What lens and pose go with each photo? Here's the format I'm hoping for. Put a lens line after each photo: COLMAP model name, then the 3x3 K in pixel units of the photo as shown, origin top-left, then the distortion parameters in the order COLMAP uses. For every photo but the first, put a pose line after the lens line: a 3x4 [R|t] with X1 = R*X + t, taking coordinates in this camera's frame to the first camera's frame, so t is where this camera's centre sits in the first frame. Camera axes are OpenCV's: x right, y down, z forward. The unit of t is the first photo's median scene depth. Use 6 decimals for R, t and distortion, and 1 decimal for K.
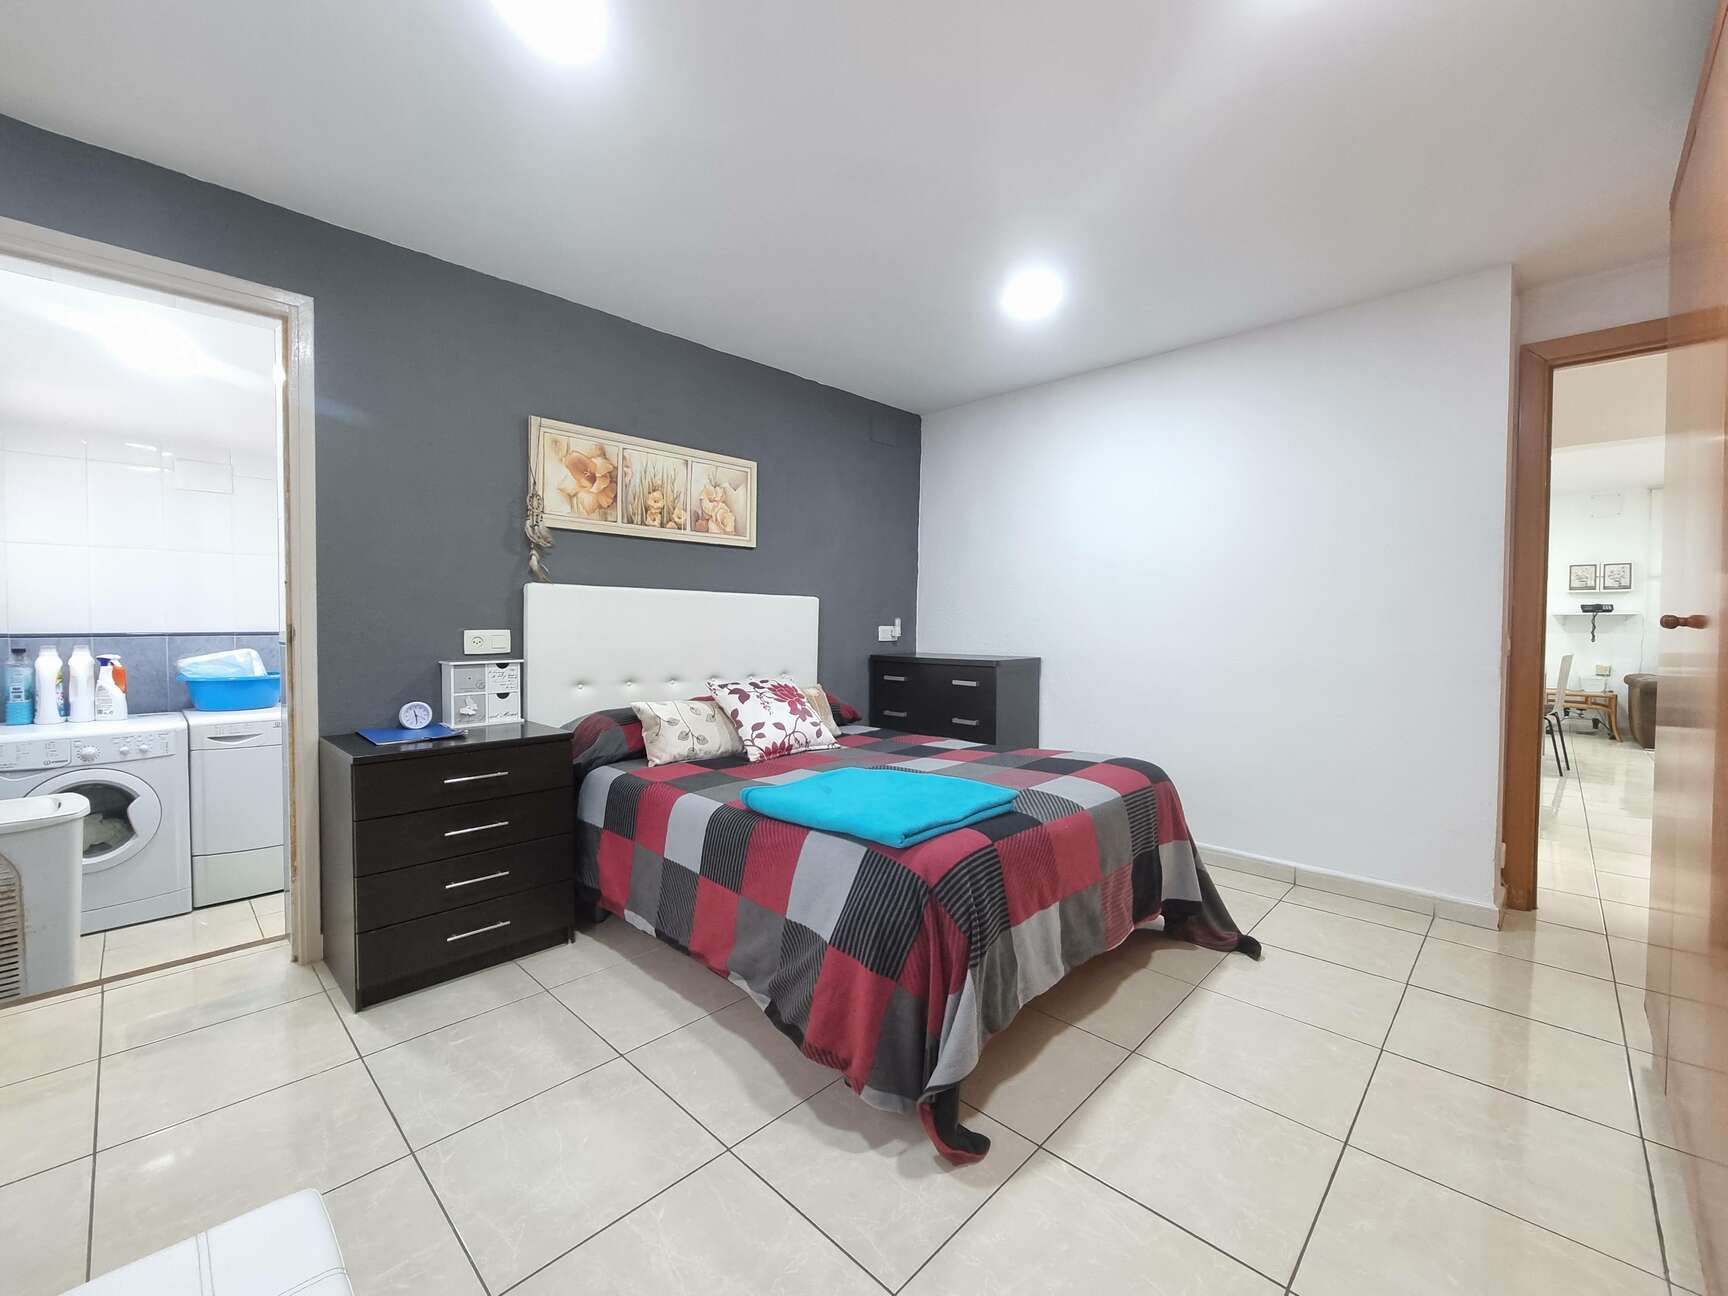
lens RADIAL K [[712.1, 0, 864.0], [0, 712.1, 641.0], [0, 0, 1]] dist [-0.004726, 0.000198]
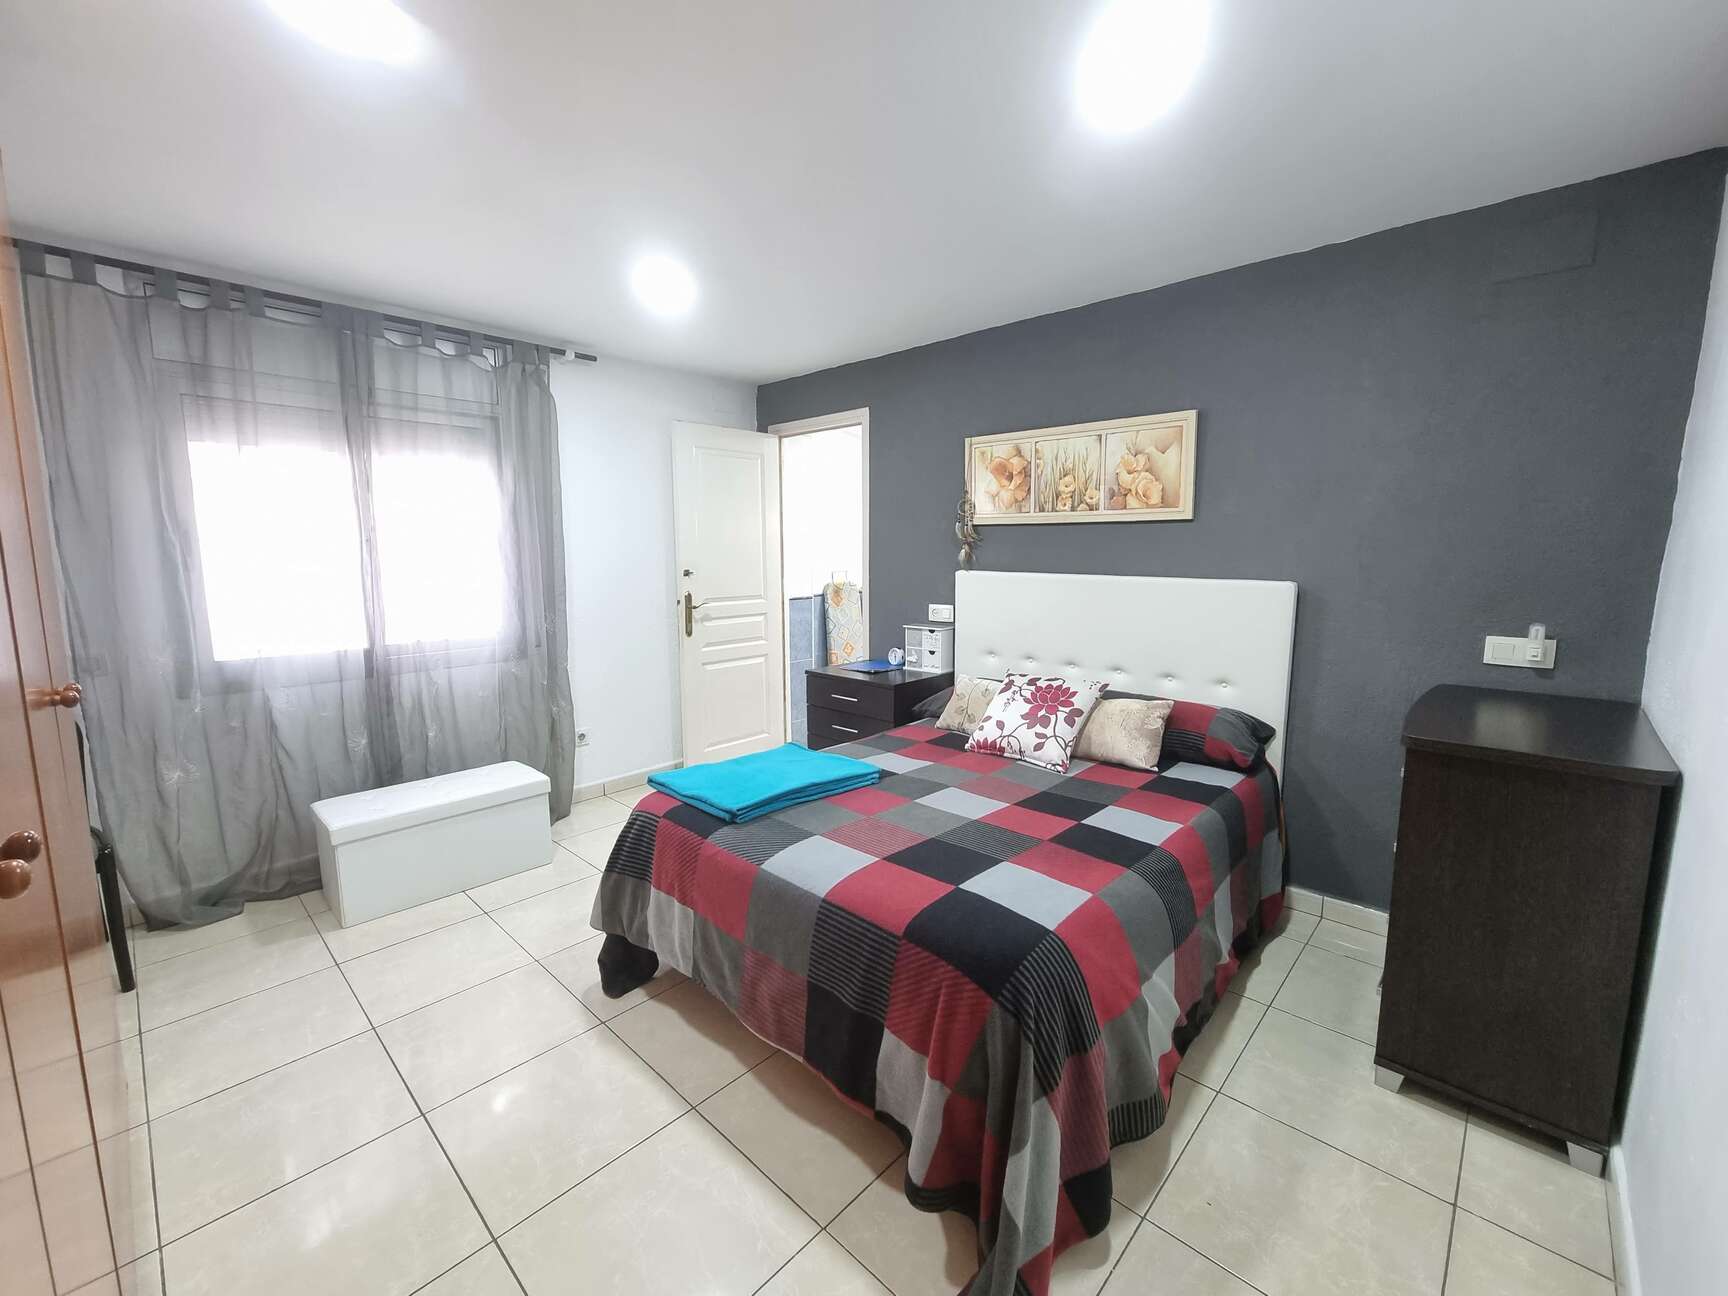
lens RADIAL K [[712.1, 0, 864.0], [0, 712.1, 641.0], [0, 0, 1]] dist [-0.004726, 0.000198]
pose [[0.014208, 0.125796, -0.991954, 0.759077], [-0.022342, 0.991847, 0.125462, -0.102497], [0.999649, 0.020380, 0.016903, 0.729015]]
